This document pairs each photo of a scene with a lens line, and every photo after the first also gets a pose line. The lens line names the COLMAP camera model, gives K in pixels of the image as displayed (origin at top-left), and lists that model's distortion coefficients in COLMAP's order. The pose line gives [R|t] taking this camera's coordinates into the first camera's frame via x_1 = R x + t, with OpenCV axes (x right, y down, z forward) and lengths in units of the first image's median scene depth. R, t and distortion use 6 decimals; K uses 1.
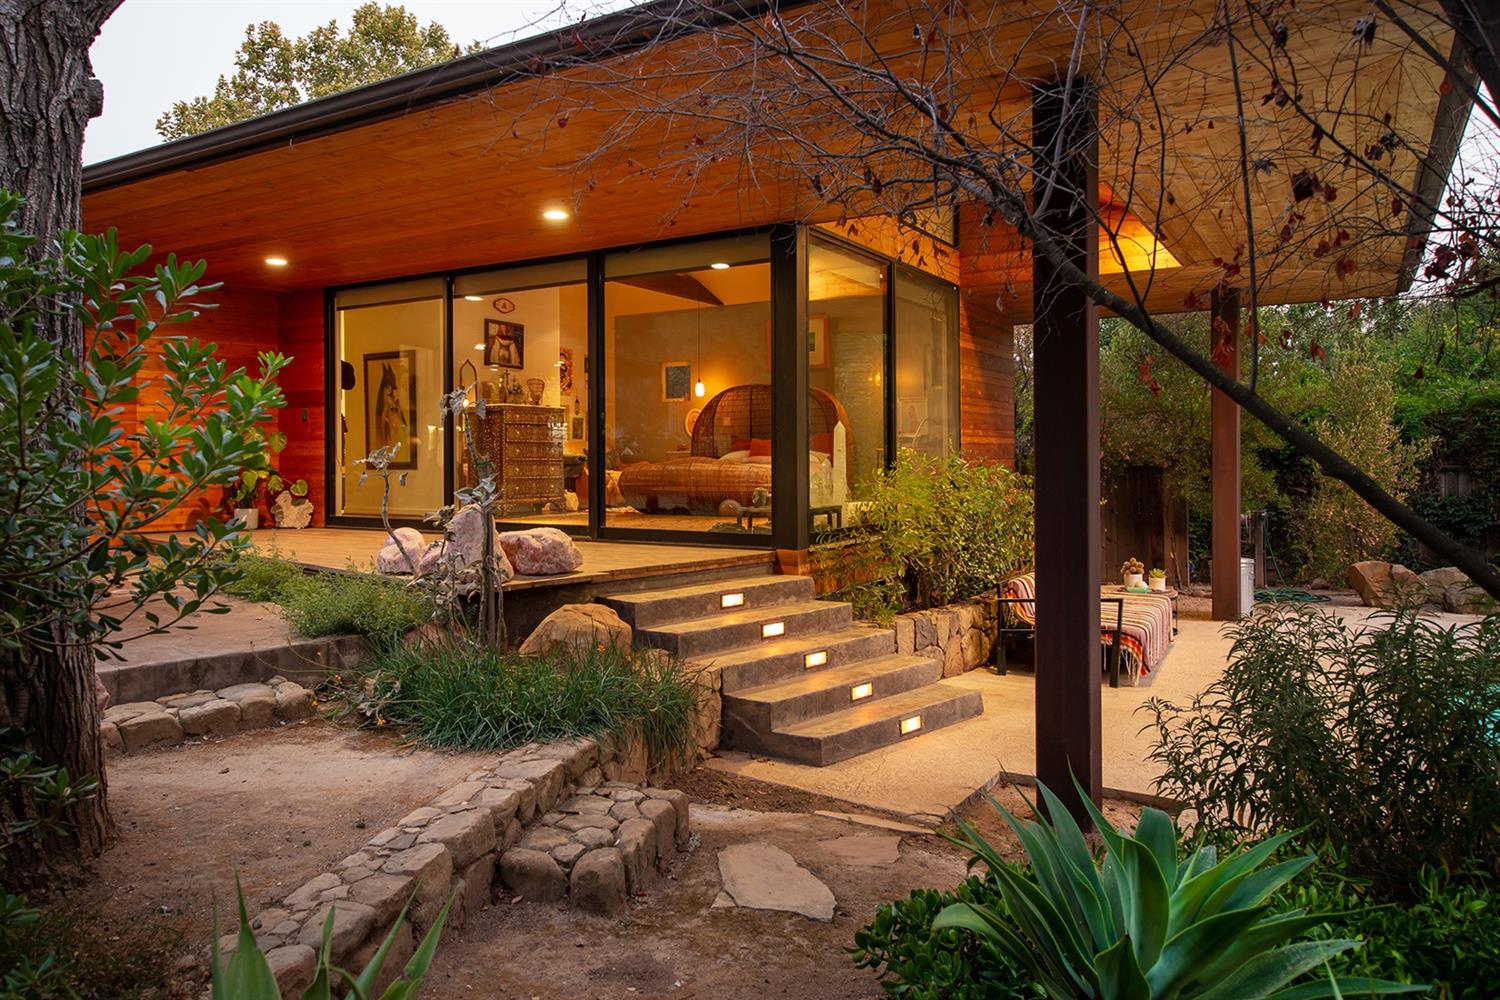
lens RADIAL K [[1009.5, 0, 750.0], [0, 1009.5, 500.0], [0, 0, 1]] dist [-0.002462, -0.001275]
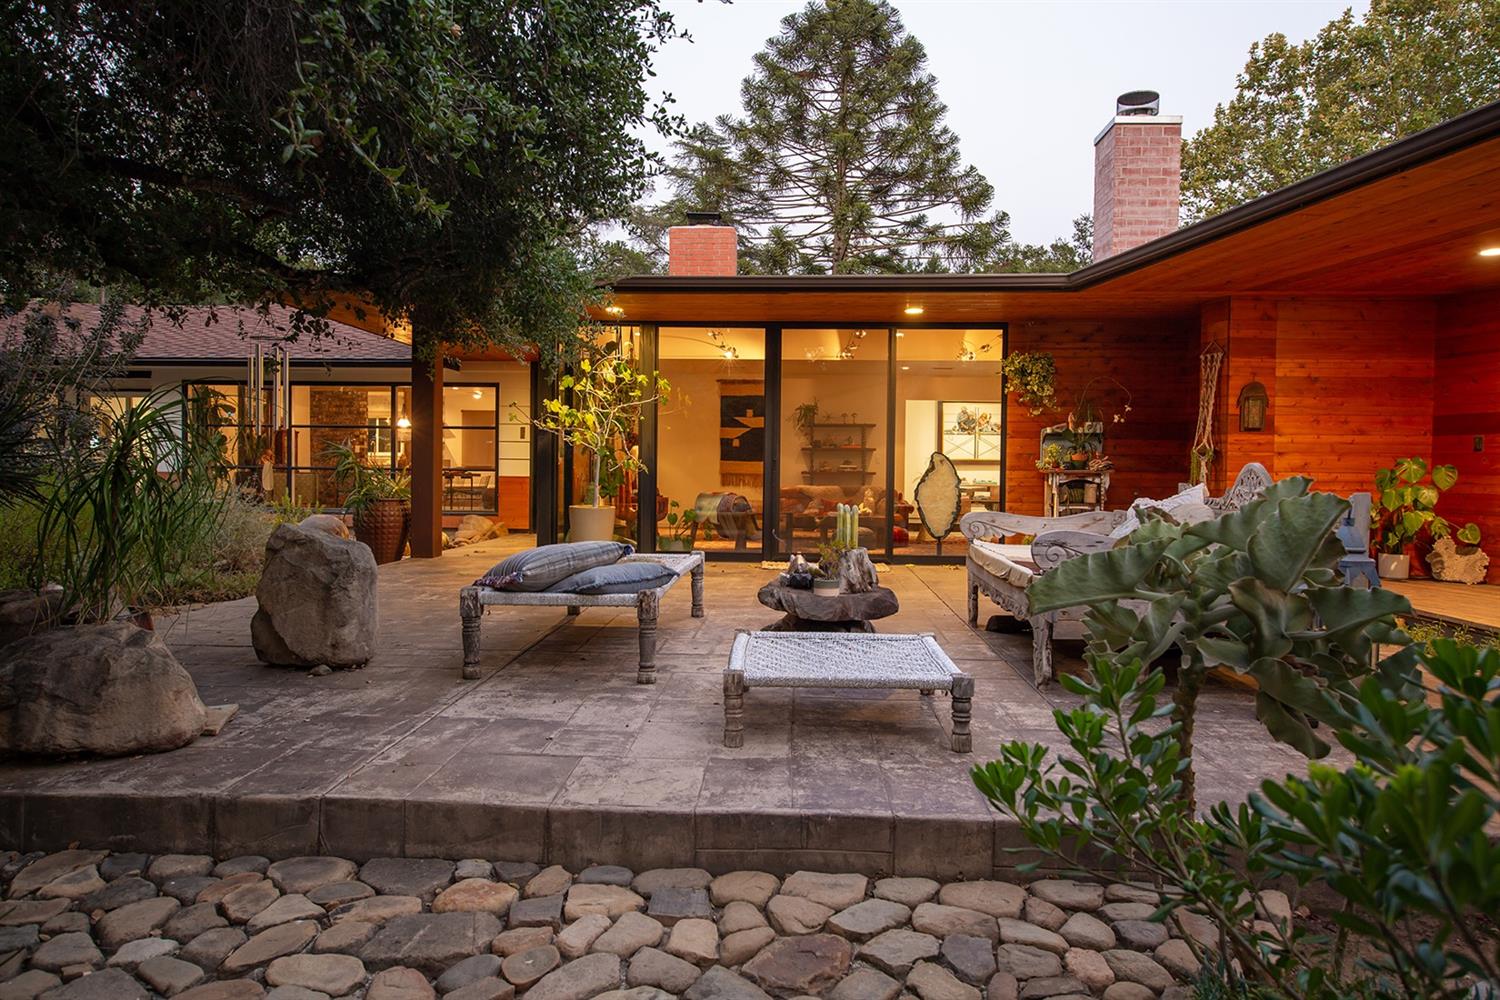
lens RADIAL K [[977.9, 0, 750.0], [0, 977.9, 500.0], [0, 0, 1]] dist [0.013568, 0.002337]
pose [[0.647350, 0.034675, -0.761404, -0.260413], [-0.048637, 0.998808, 0.004135, -0.016637], [0.760640, 0.034355, 0.648265, 0.054384]]
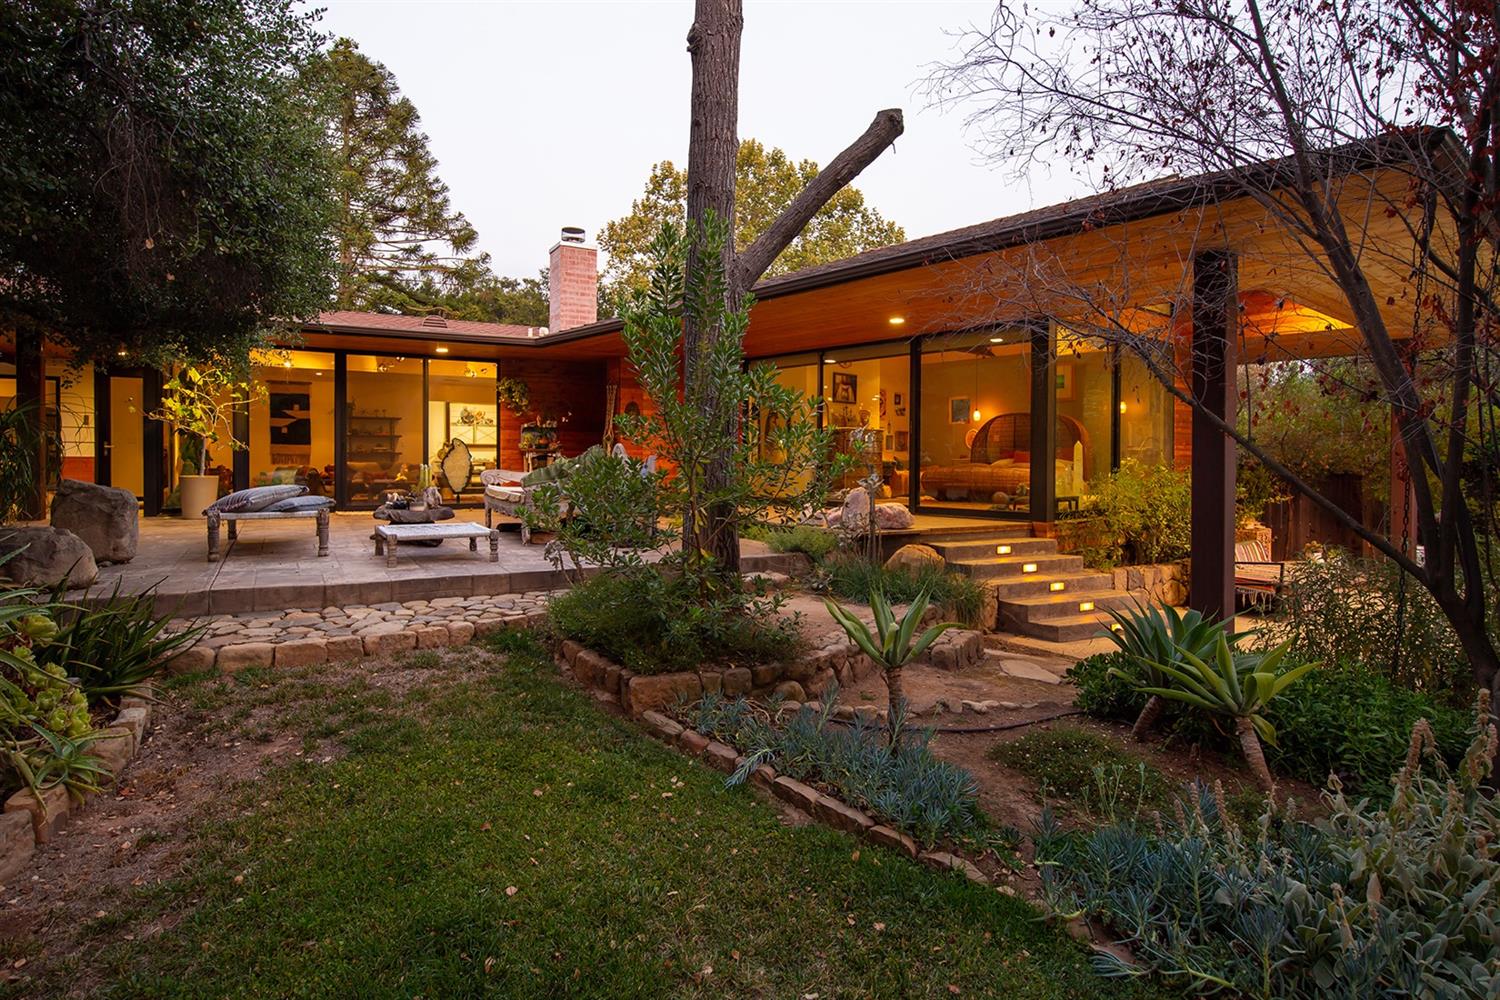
lens RADIAL K [[825.2, 0, 724.4], [0, 825.2, 466.5], [0, 0, 1]] dist [0.015067, 0.000031]
pose [[0.945065, 0.012284, -0.326651, -0.007210], [-0.023838, 0.999223, -0.031392, 0.012153], [0.326012, 0.037454, 0.944624, -0.345955]]
